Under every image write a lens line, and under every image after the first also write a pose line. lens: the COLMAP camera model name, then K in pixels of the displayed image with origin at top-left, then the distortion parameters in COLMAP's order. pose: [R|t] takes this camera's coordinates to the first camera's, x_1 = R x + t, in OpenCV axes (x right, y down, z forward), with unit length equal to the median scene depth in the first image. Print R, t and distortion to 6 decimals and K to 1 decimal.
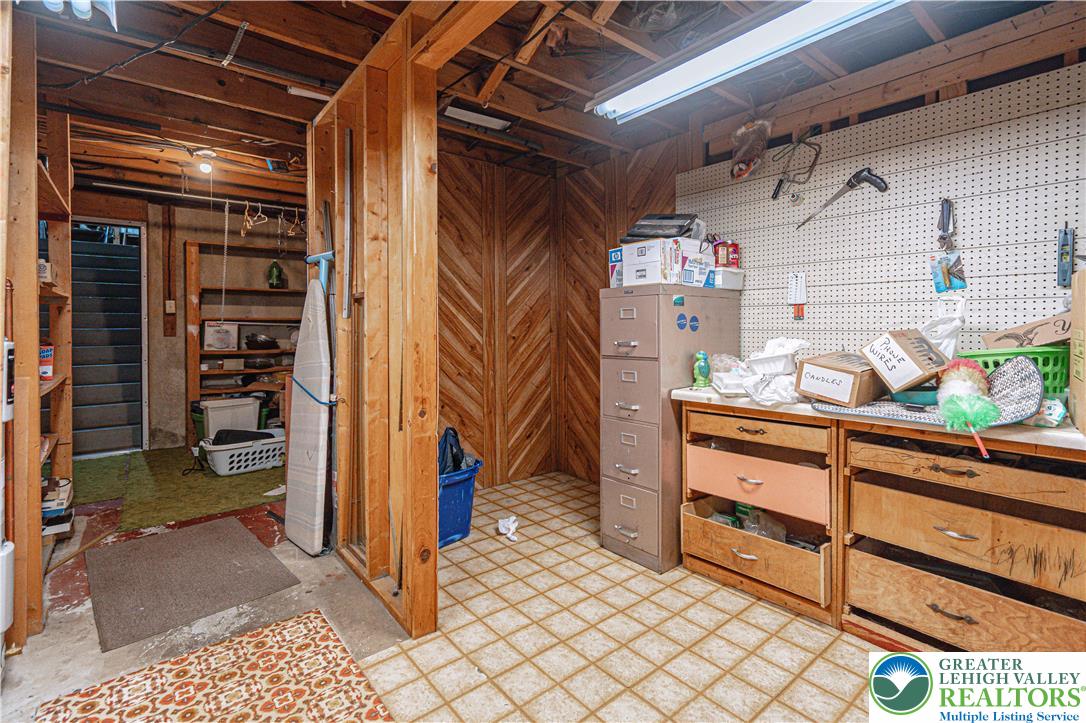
lens RADIAL K [[496.3, 0, 574.8], [0, 496.3, 332.2], [0, 0, 1]] dist [-0.001417, 0.001206]
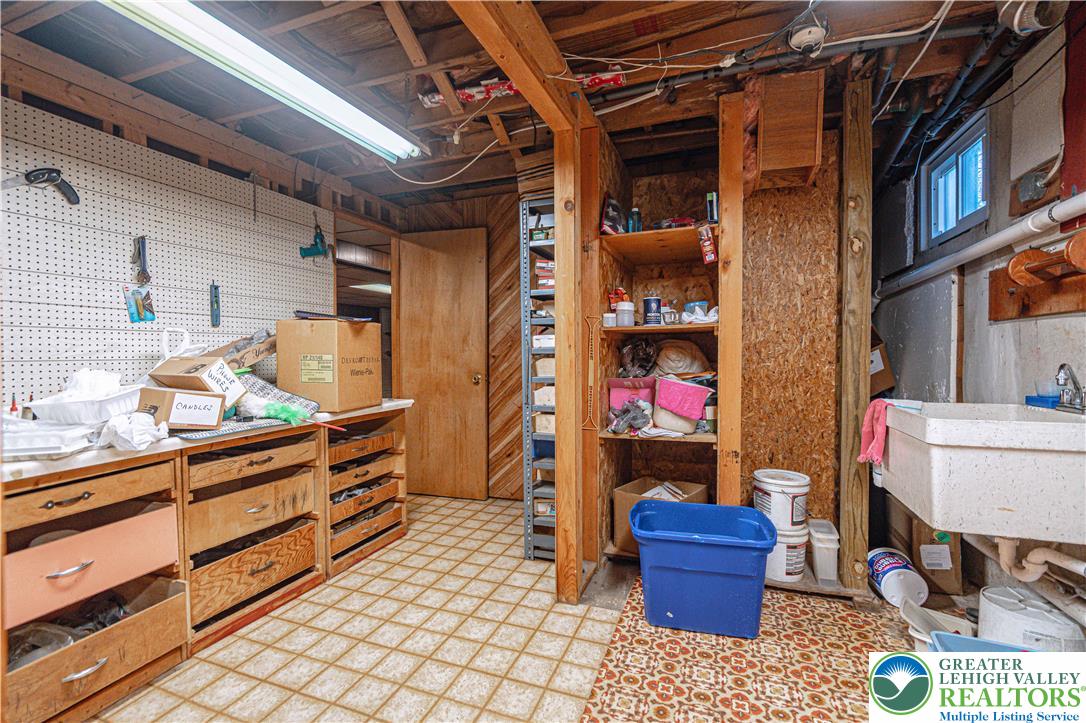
lens RADIAL K [[496.3, 0, 543.9], [0, 496.3, 358.0], [0, 0, 1]] dist [-0.001417, 0.001206]
pose [[-0.462303, -0.005264, 0.886707, -0.677127], [0.021863, 0.999611, 0.017333, -0.005007], [-0.886453, 0.027399, -0.462008, 0.811776]]
